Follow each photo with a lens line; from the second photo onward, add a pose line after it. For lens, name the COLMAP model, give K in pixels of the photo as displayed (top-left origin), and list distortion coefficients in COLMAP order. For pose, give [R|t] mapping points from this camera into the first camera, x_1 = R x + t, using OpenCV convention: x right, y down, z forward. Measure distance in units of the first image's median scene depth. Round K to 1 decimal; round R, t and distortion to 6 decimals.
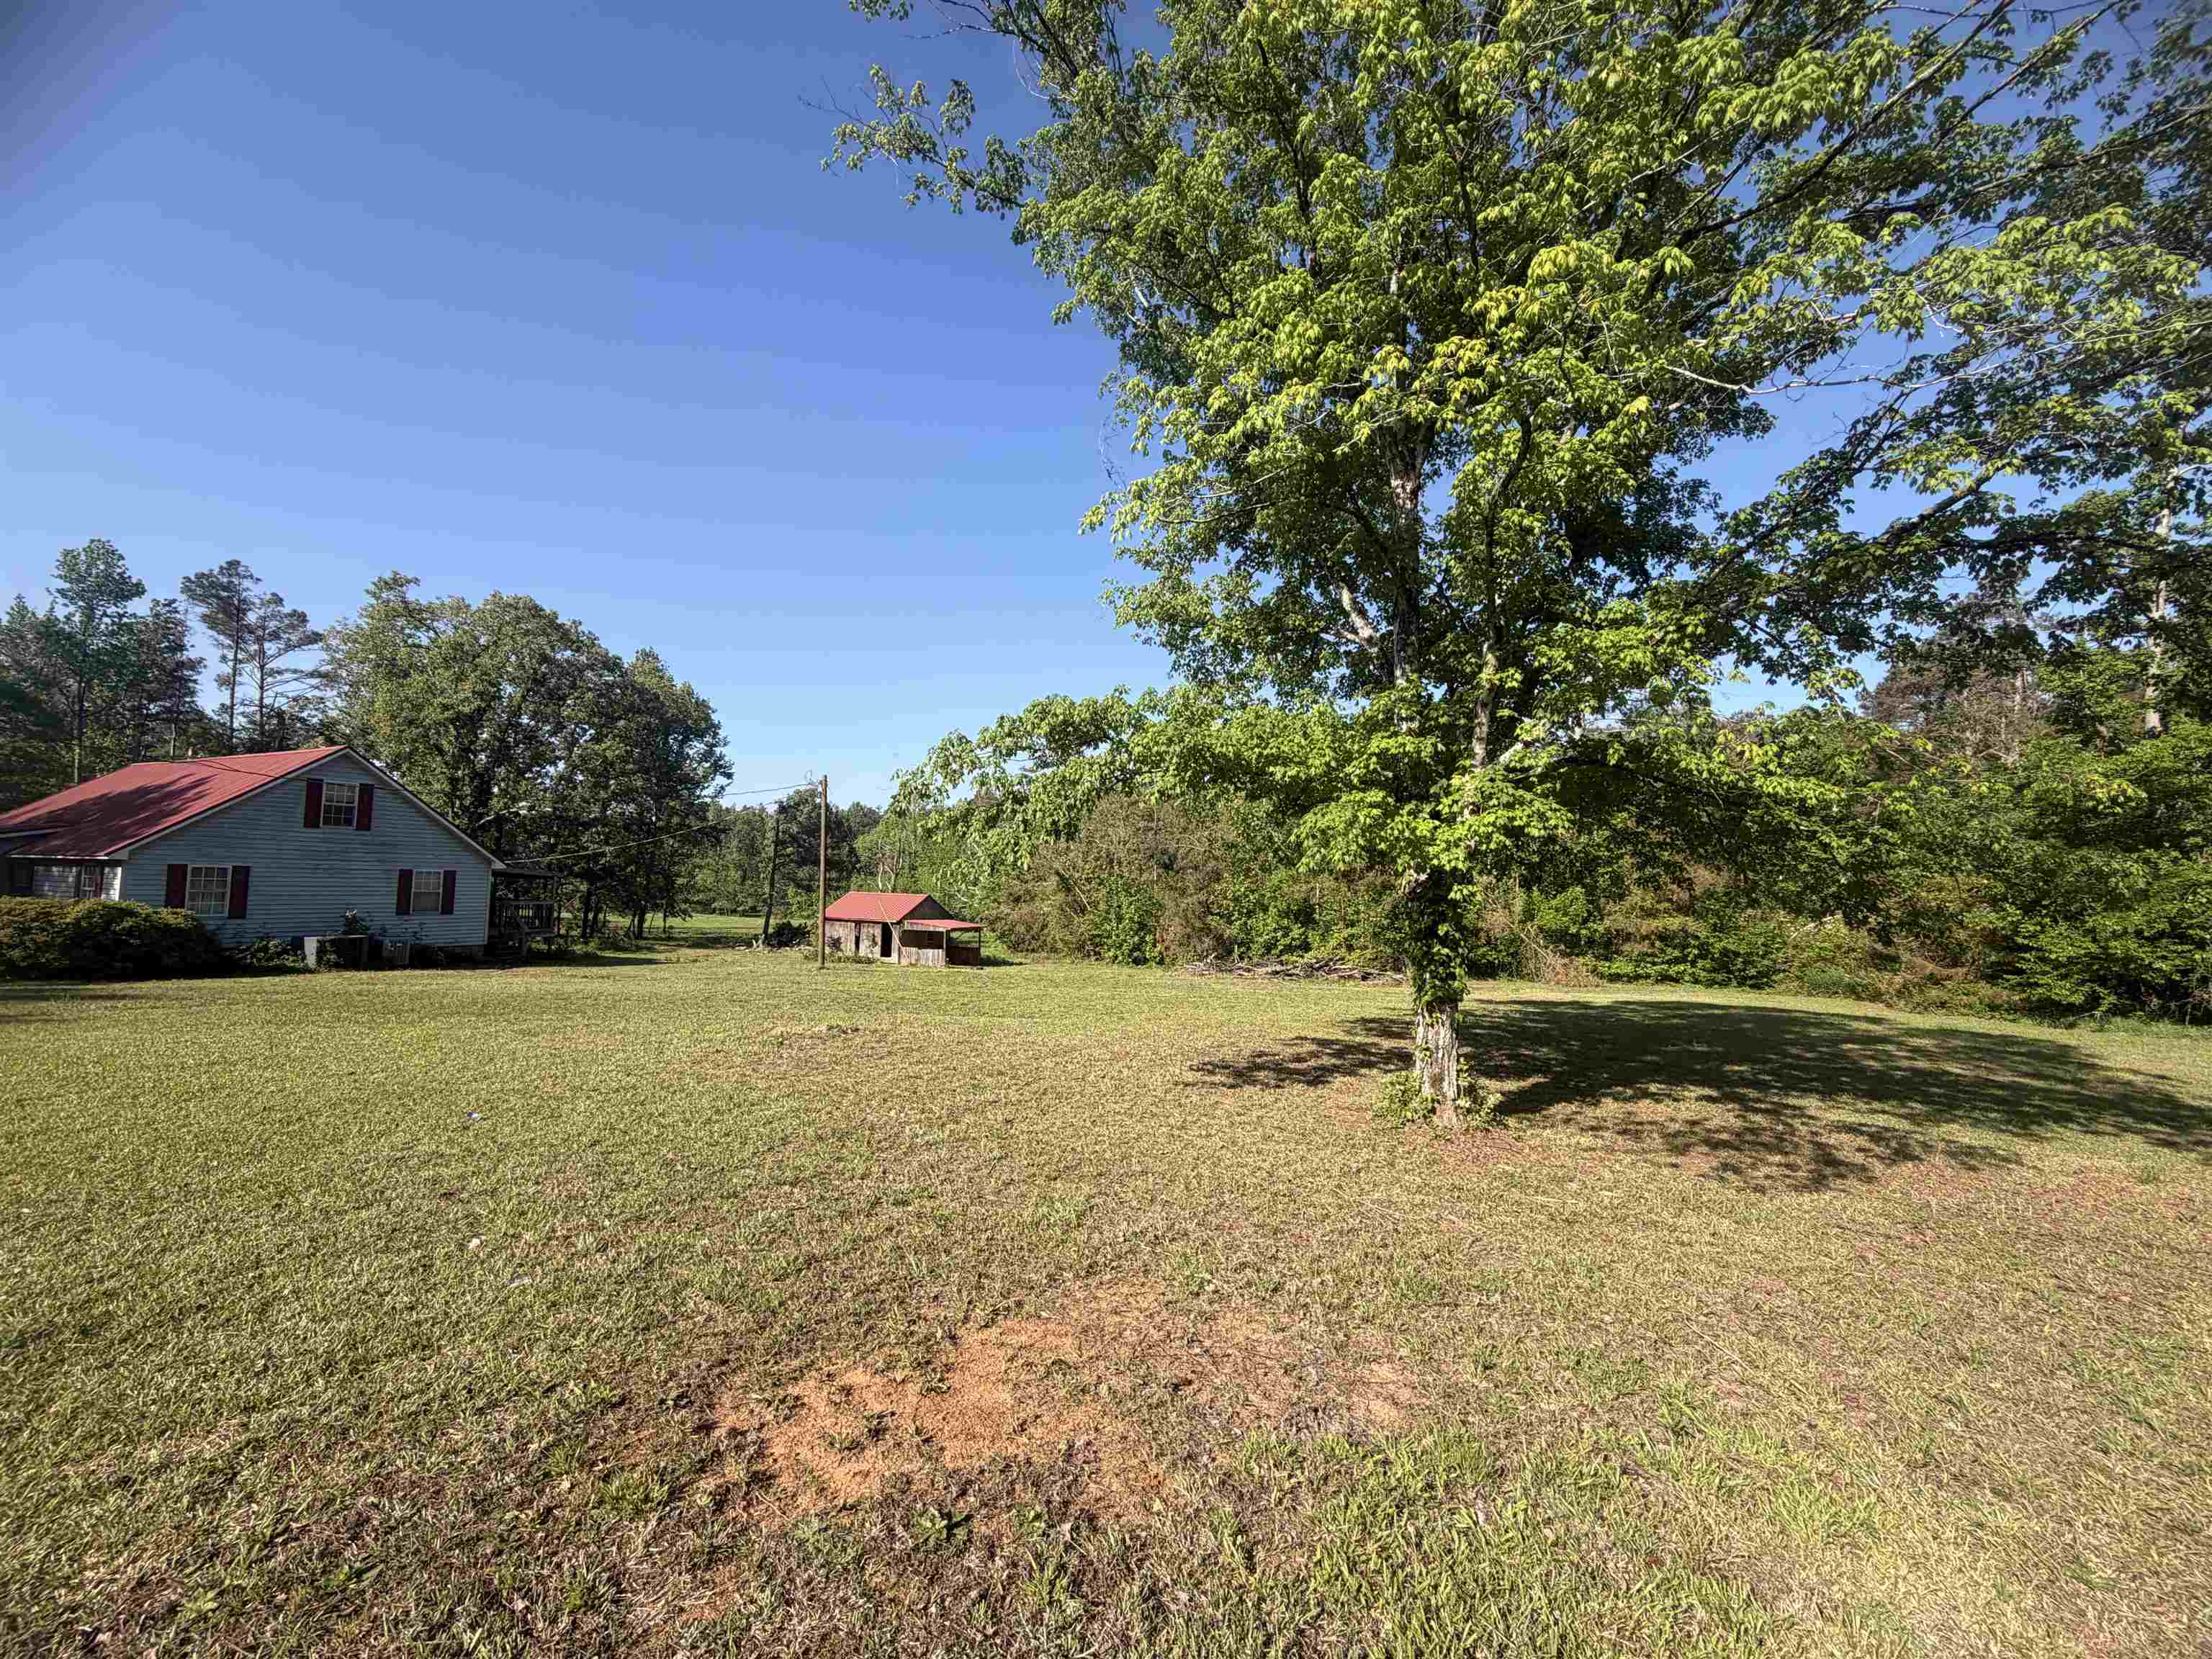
lens RADIAL K [[870.7, 0, 1096.3], [0, 870.7, 824.6], [0, 0, 1]] dist [-0.002263, 0.000823]
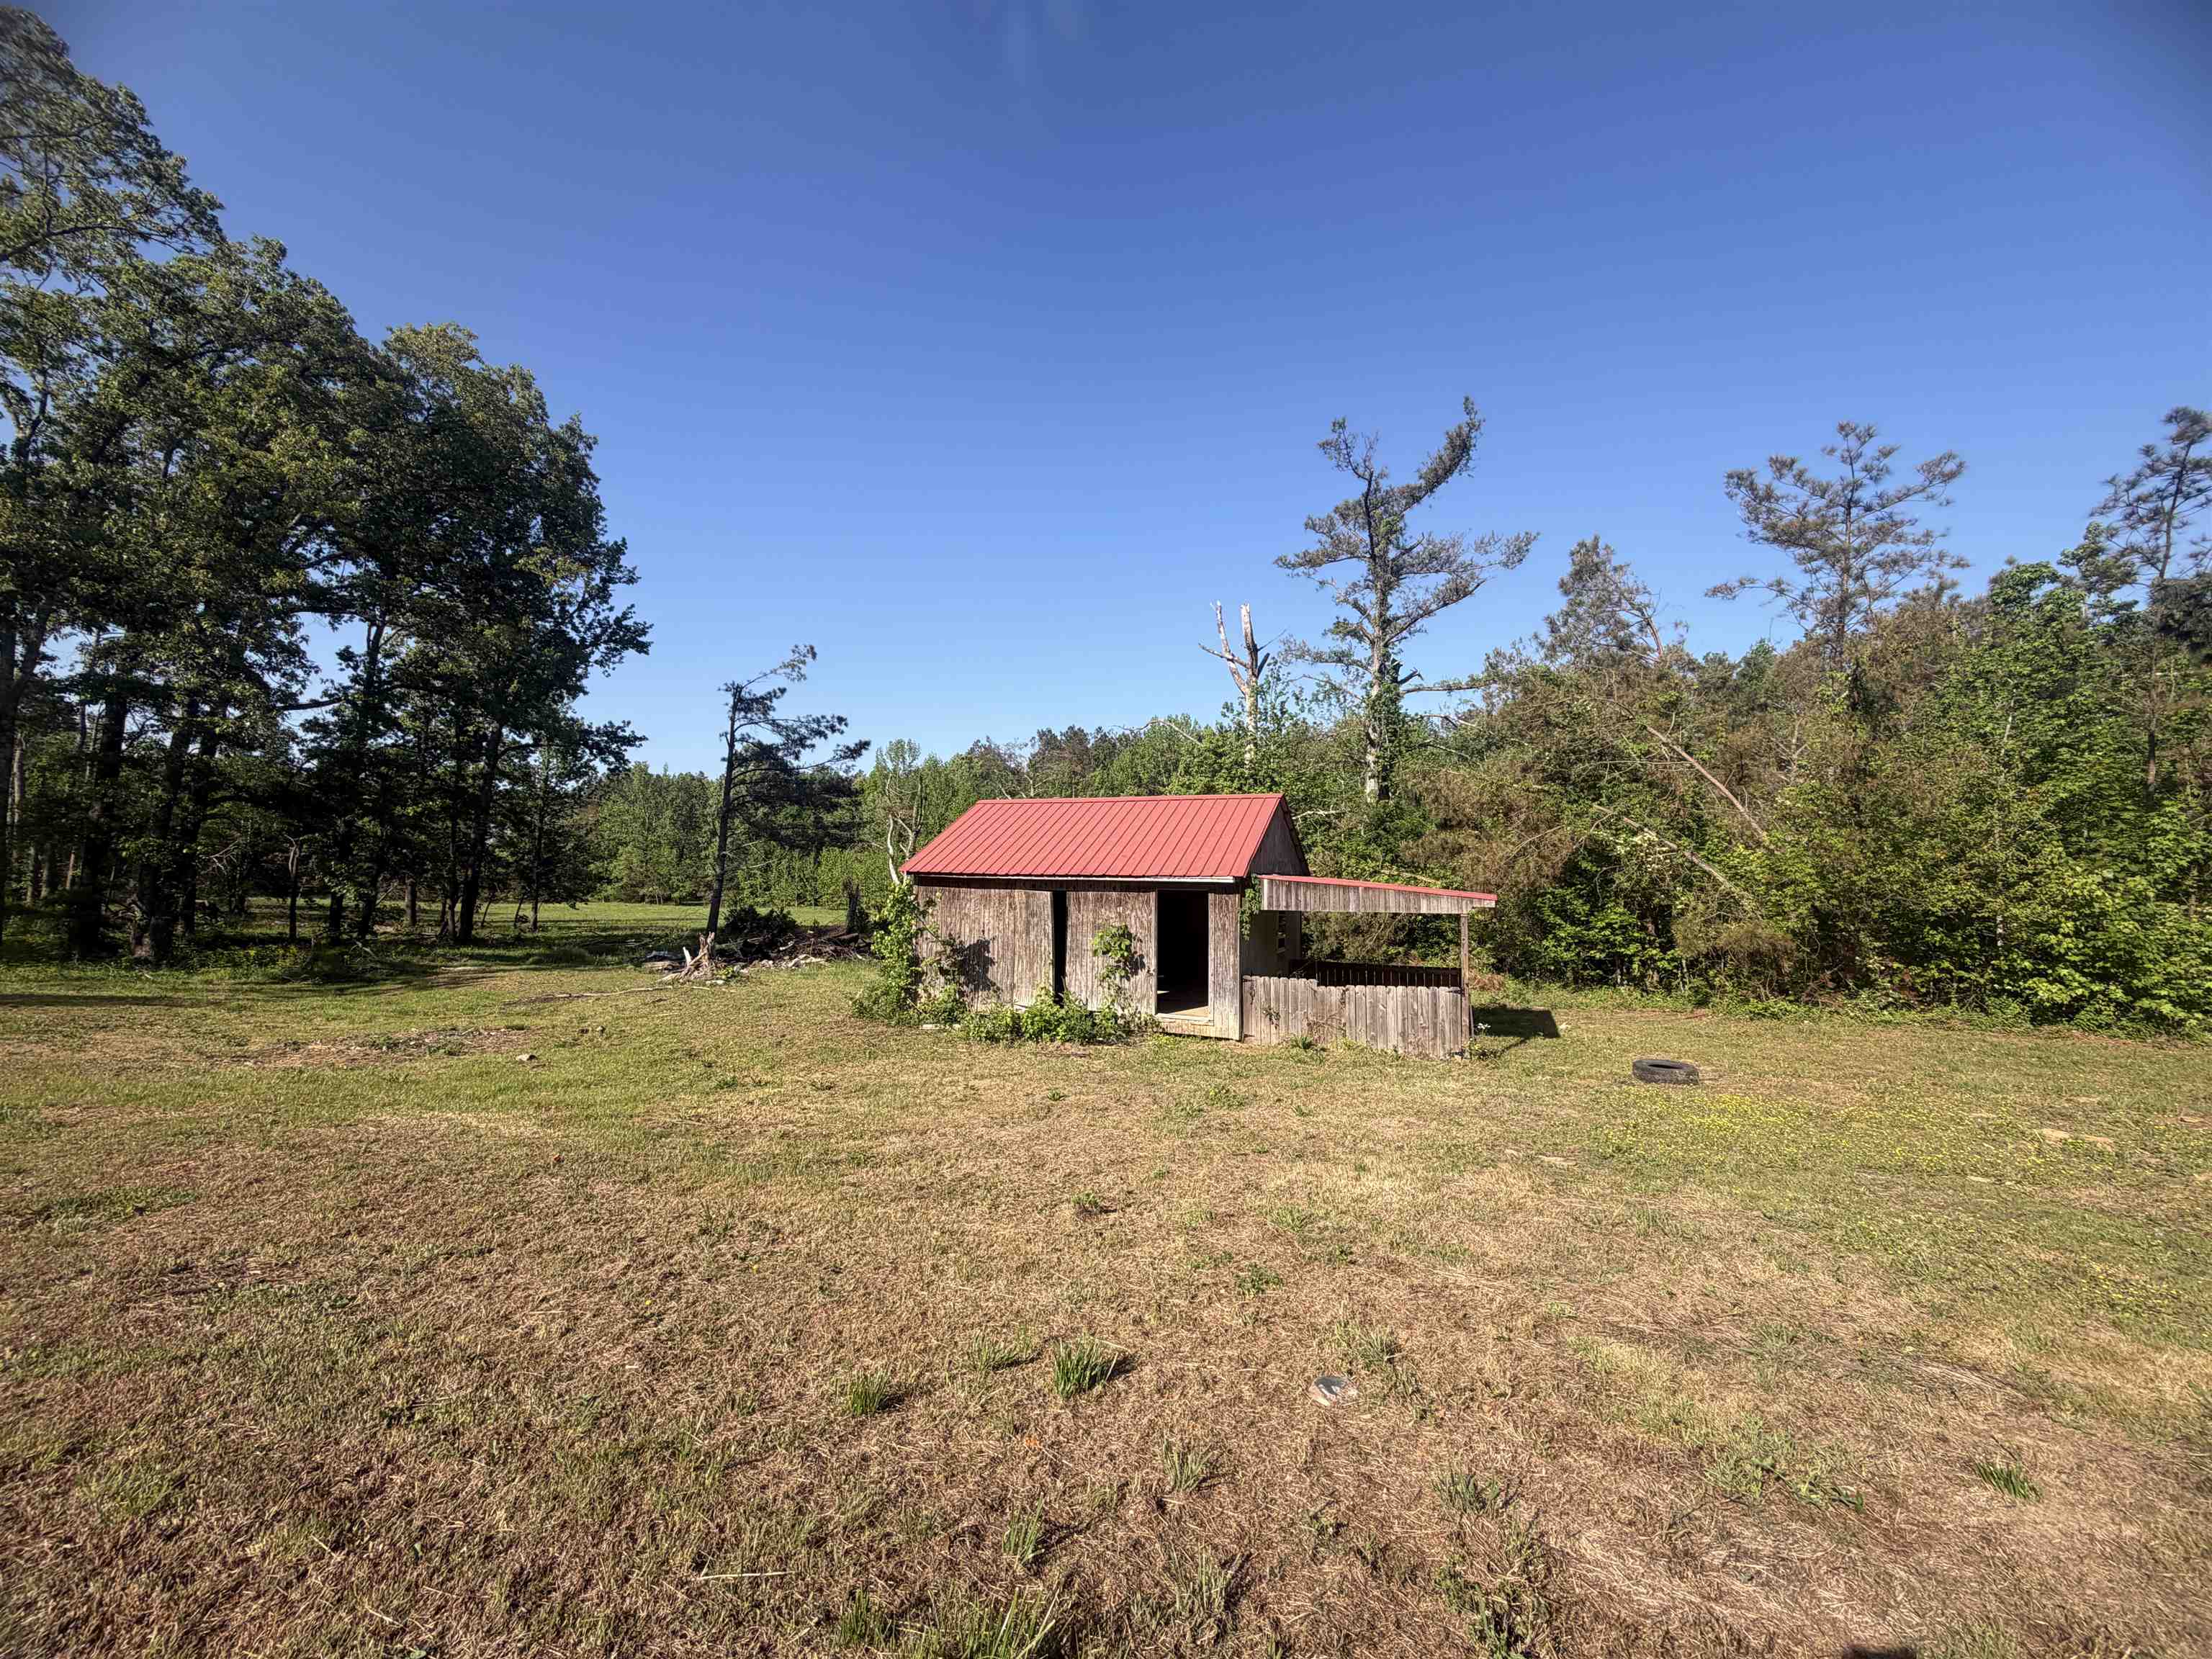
lens RADIAL K [[870.7, 0, 1101.0], [0, 870.7, 826.0], [0, 0, 1]] dist [-0.002263, 0.000823]
pose [[0.997999, -0.010502, 0.062359, -0.355583], [0.009413, 0.999798, 0.017731, 0.111970], [-0.062533, -0.017109, 0.997896, 0.921350]]
